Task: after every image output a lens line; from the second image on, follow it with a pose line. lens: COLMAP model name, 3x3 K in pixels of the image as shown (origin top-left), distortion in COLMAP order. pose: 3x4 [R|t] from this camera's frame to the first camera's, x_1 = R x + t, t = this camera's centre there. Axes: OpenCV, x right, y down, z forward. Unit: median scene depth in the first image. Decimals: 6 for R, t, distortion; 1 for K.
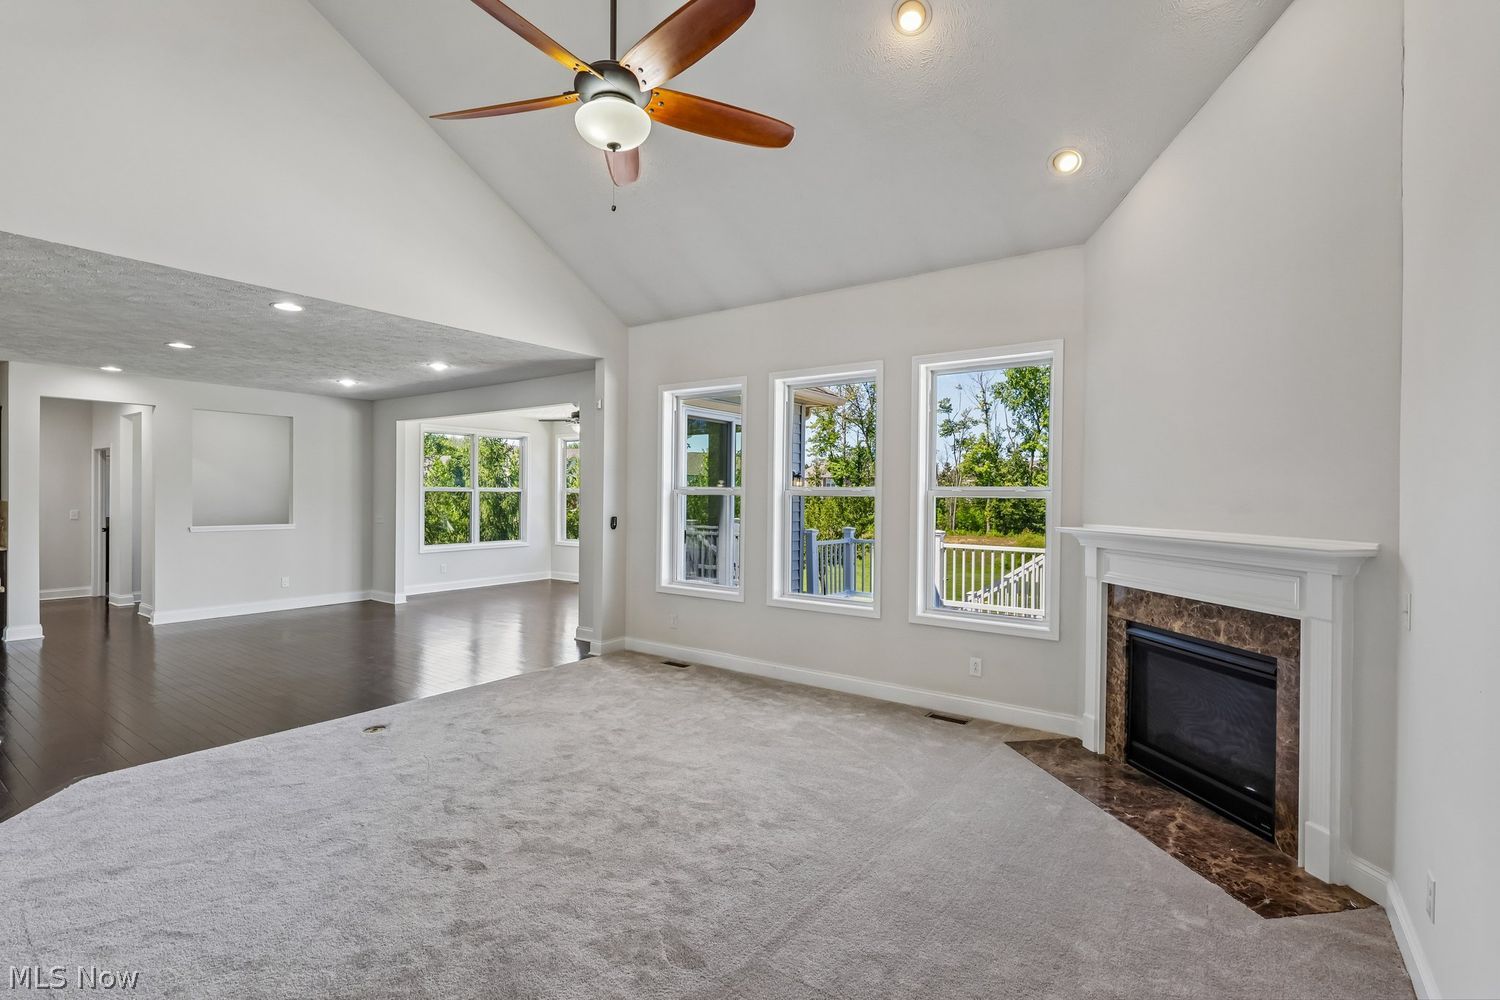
lens RADIAL K [[697.0, 0, 752.3], [0, 697.0, 502.0], [0, 0, 1]] dist [-0.001723, 0.000237]
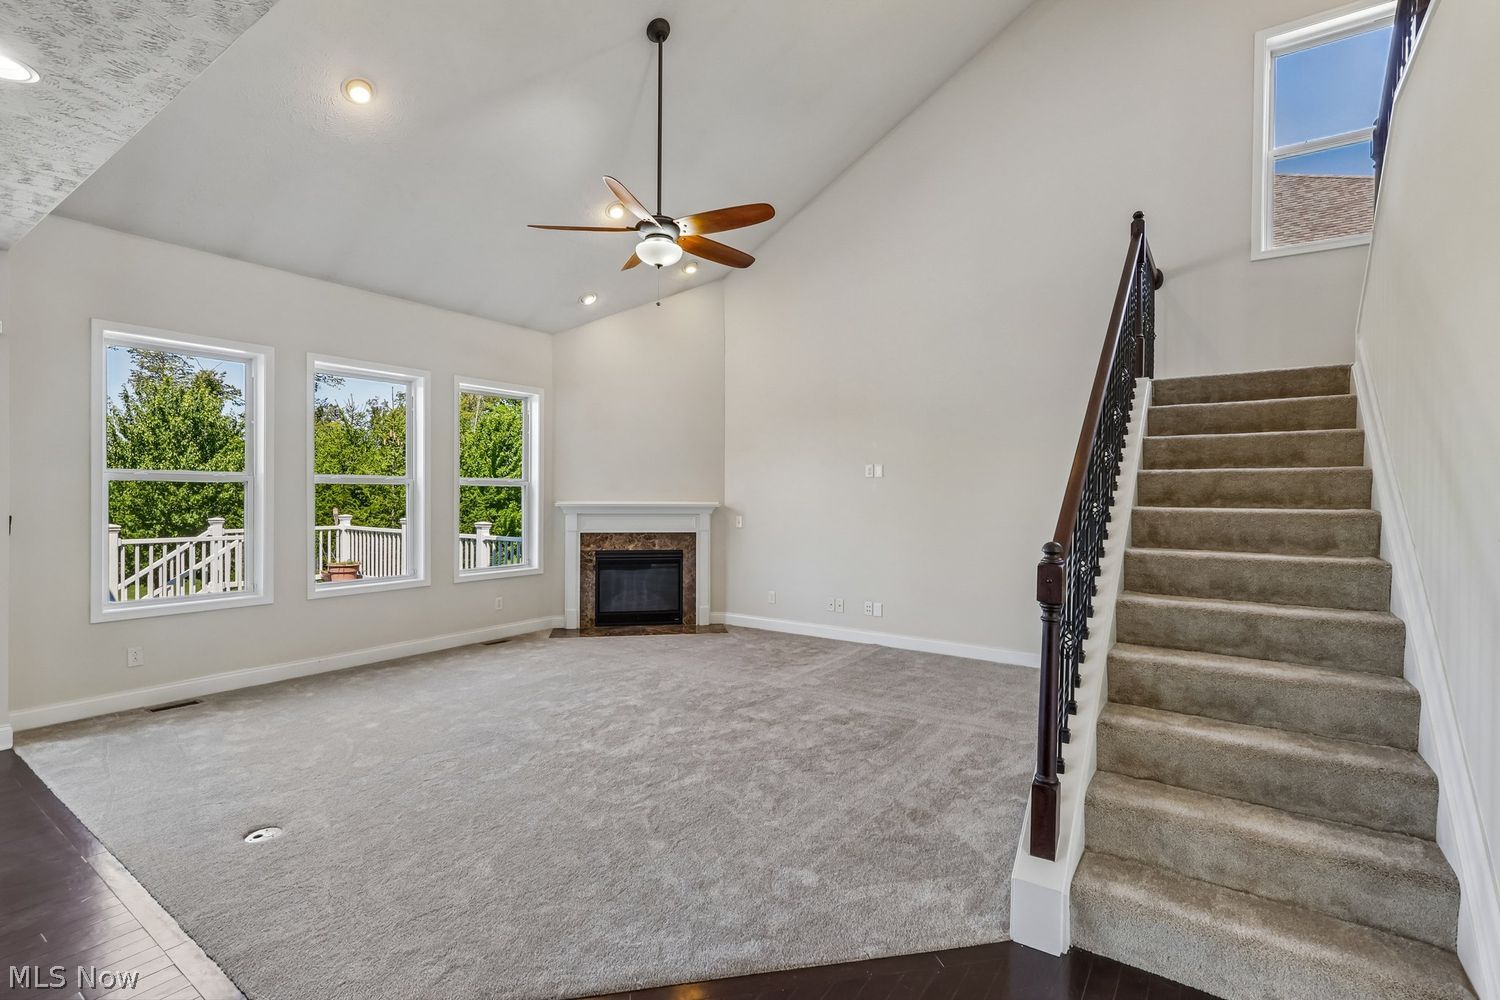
lens RADIAL K [[697.0, 0, 752.0], [0, 697.0, 499.2], [0, 0, 1]] dist [-0.001723, 0.000237]
pose [[-0.006746, -0.023657, 0.999697, -1.386986], [0.001604, 0.999719, 0.023669, -0.014661], [-0.999976, 0.001763, -0.006706, 0.602915]]
